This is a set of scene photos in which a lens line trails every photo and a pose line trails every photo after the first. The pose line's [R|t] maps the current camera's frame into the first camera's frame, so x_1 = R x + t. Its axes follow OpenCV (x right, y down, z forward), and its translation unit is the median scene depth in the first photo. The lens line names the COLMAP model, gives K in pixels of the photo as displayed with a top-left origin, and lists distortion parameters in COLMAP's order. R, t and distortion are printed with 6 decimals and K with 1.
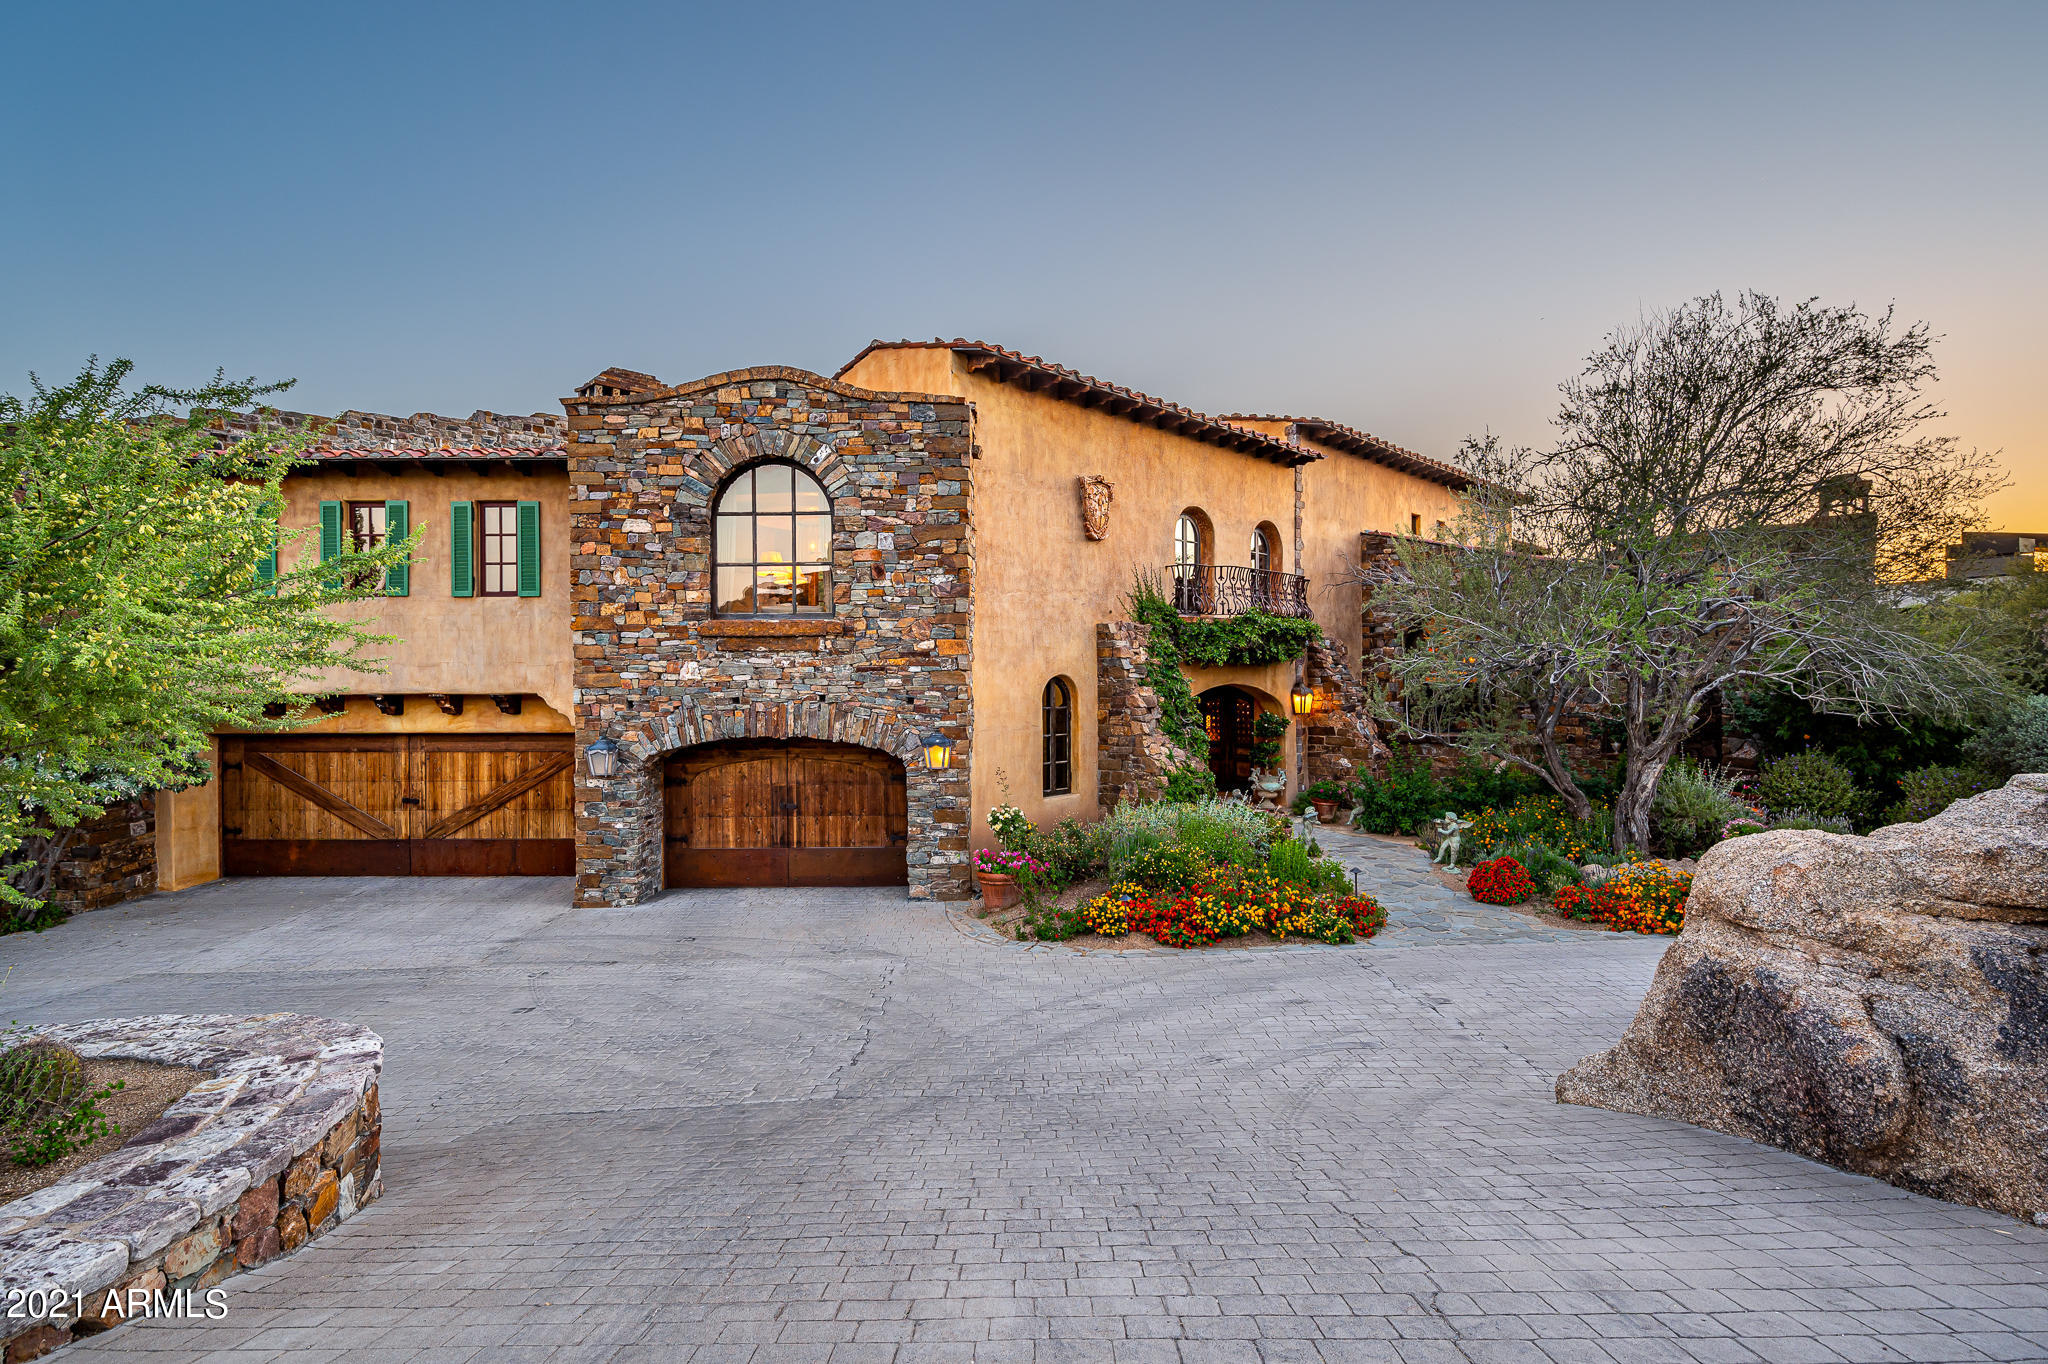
lens RADIAL K [[970.5, 0, 1024.0], [0, 970.5, 682.0], [0, 0, 1]] dist [0.001057, 0.000463]
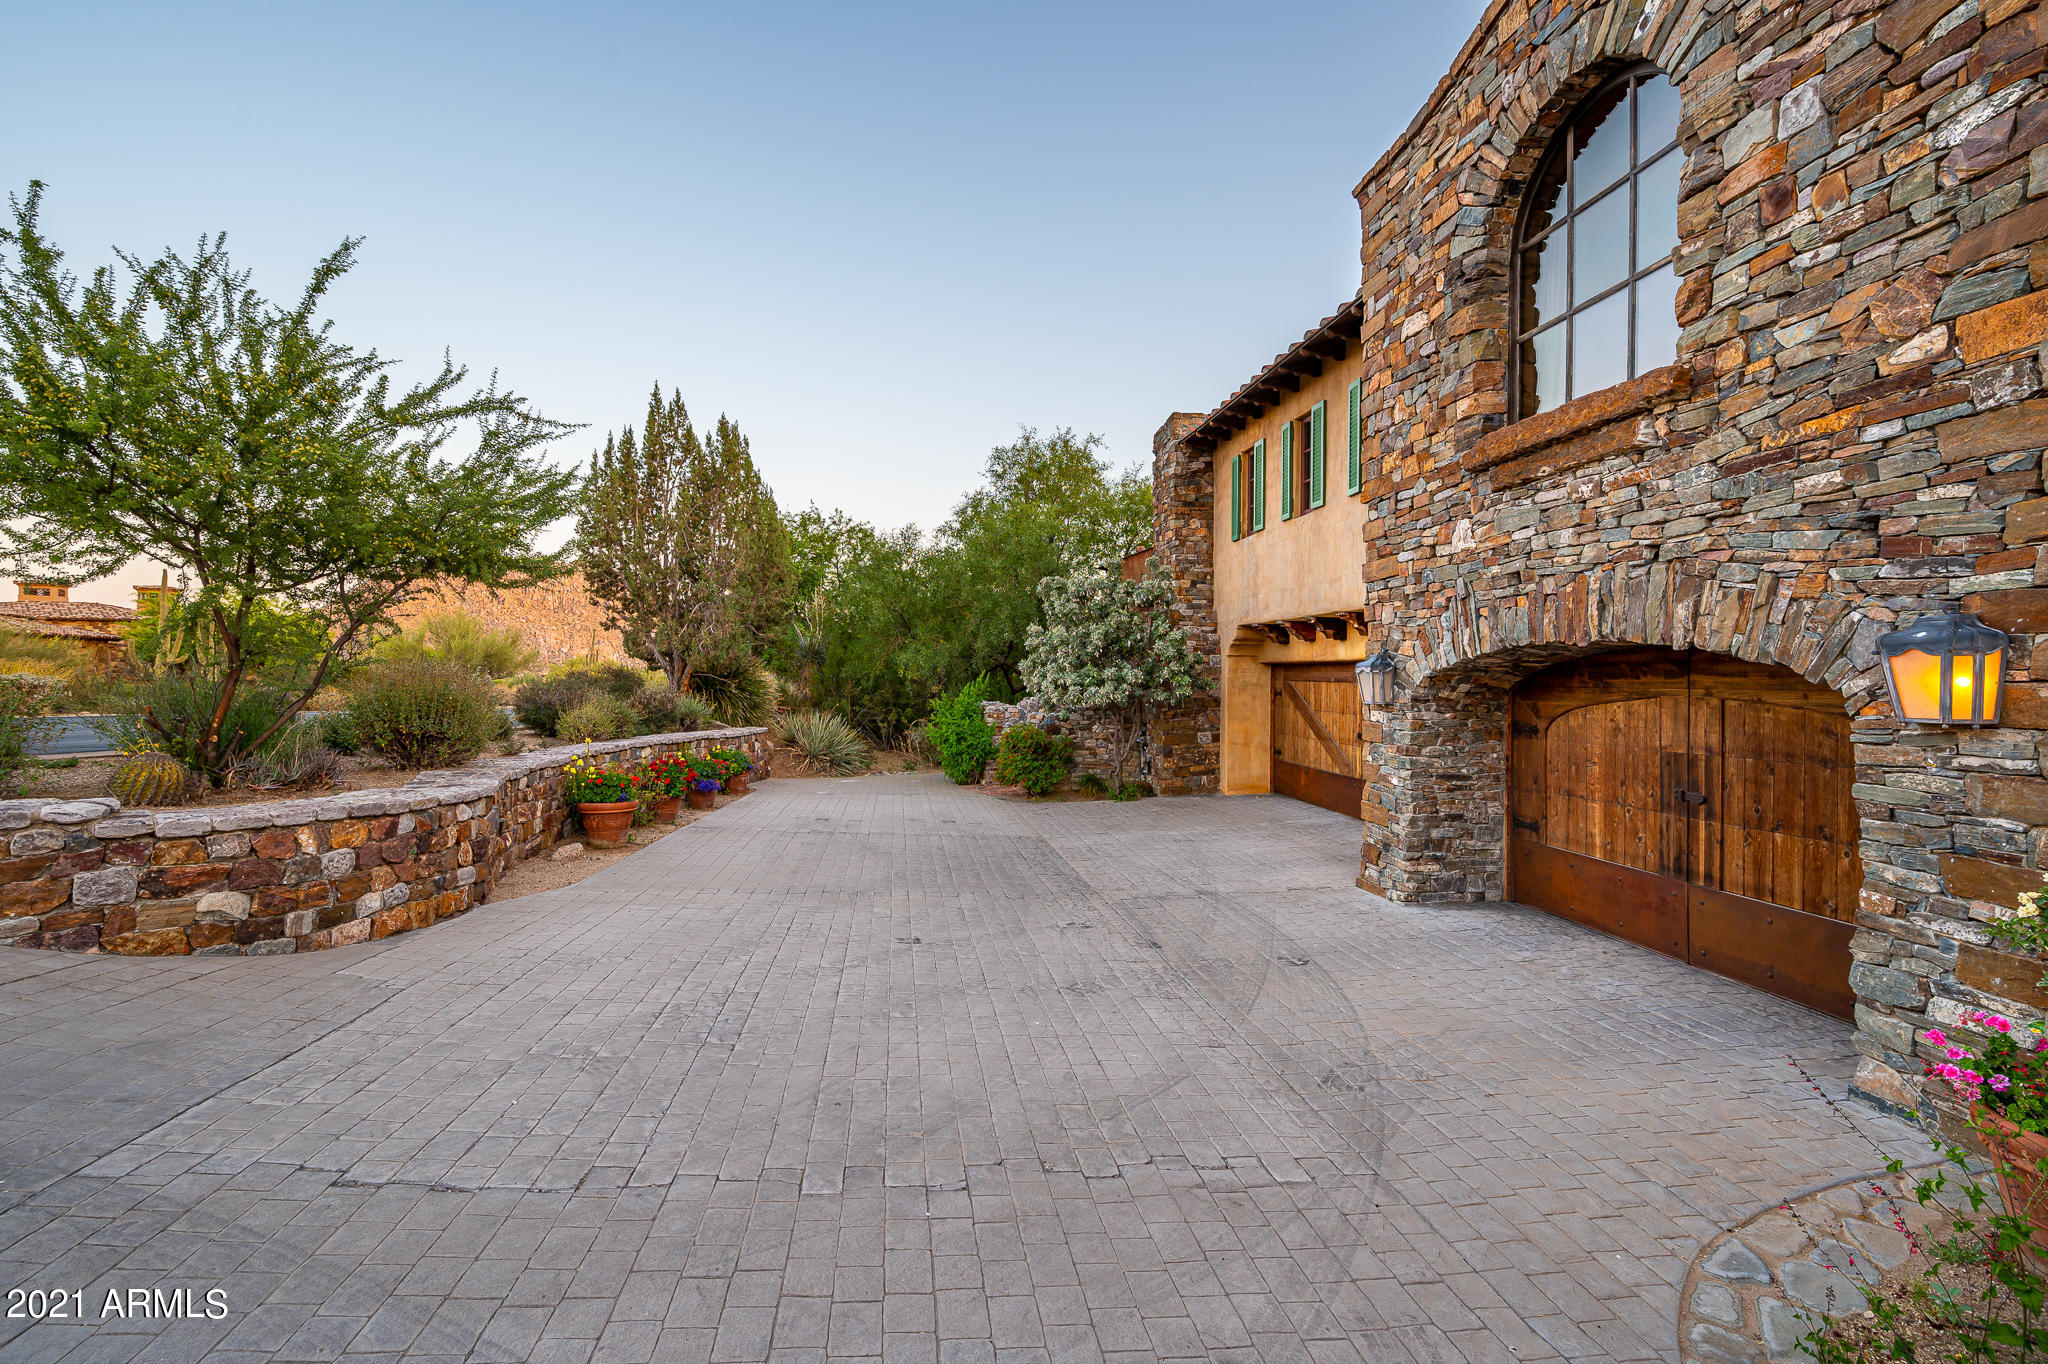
lens RADIAL K [[881.9, 0, 1024.0], [0, 881.9, 682.0], [0, 0, 1]] dist [0.000198, -0.000225]
pose [[0.145537, 0.013260, -0.989264, 0.152081], [-0.007694, 0.999895, 0.012271, 0.073554], [0.989323, 0.005825, 0.145624, 0.654734]]
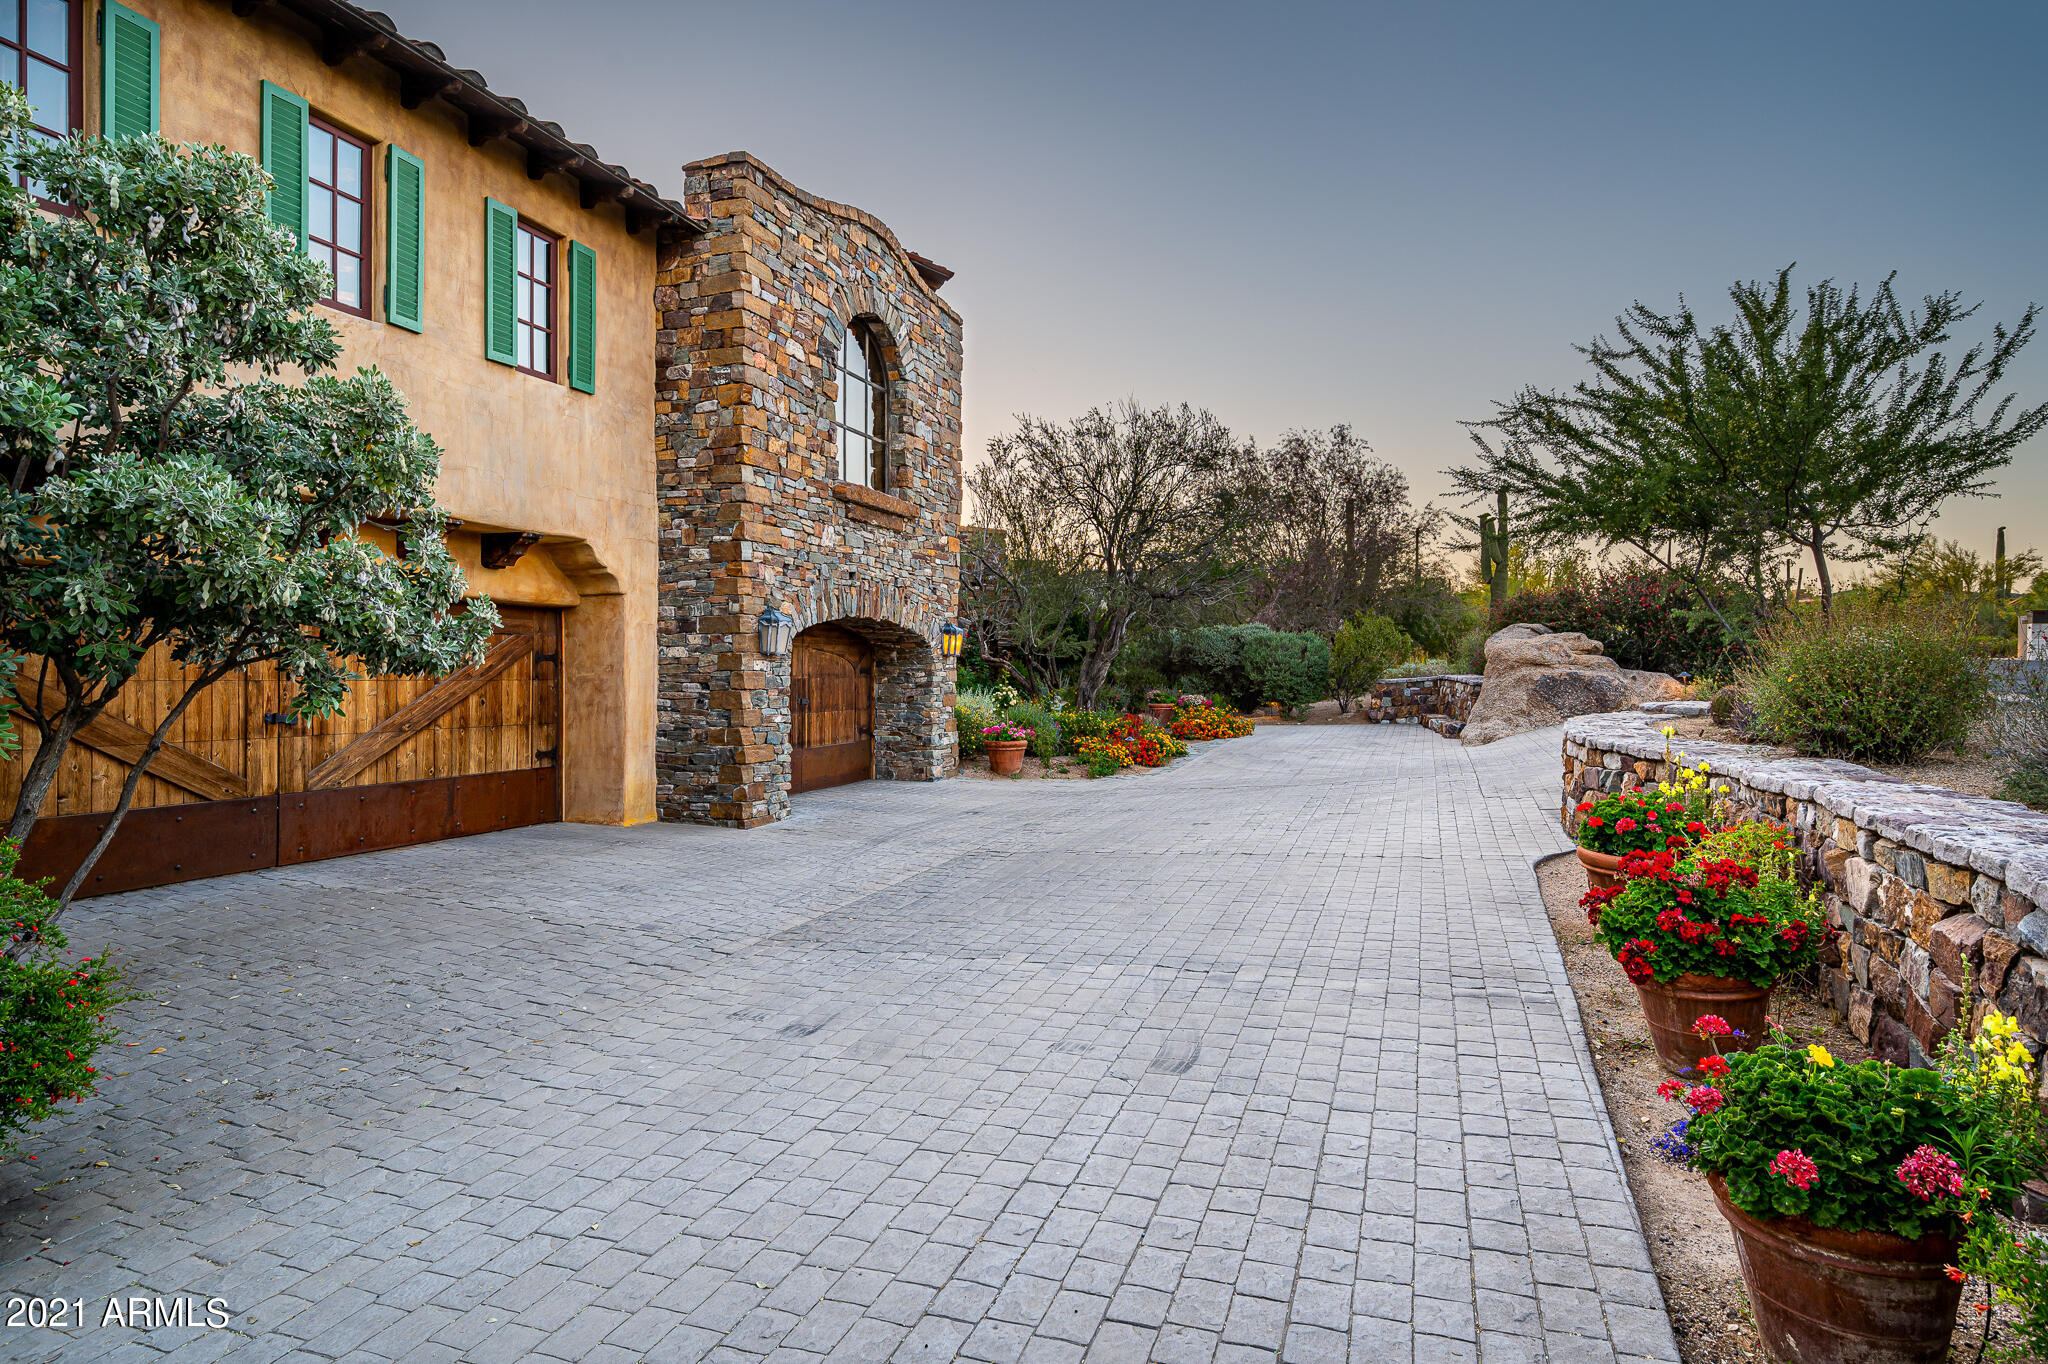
lens RADIAL K [[1079.4, 0, 1021.8], [0, 1079.4, 678.5], [0, 0, 1]] dist [-0.001644, 0.001476]
pose [[0.347917, 0.001334, 0.937525, -1.179791], [-0.007208, 0.999973, 0.001252, 0.112124], [-0.937498, -0.007194, 0.347917, 0.503561]]
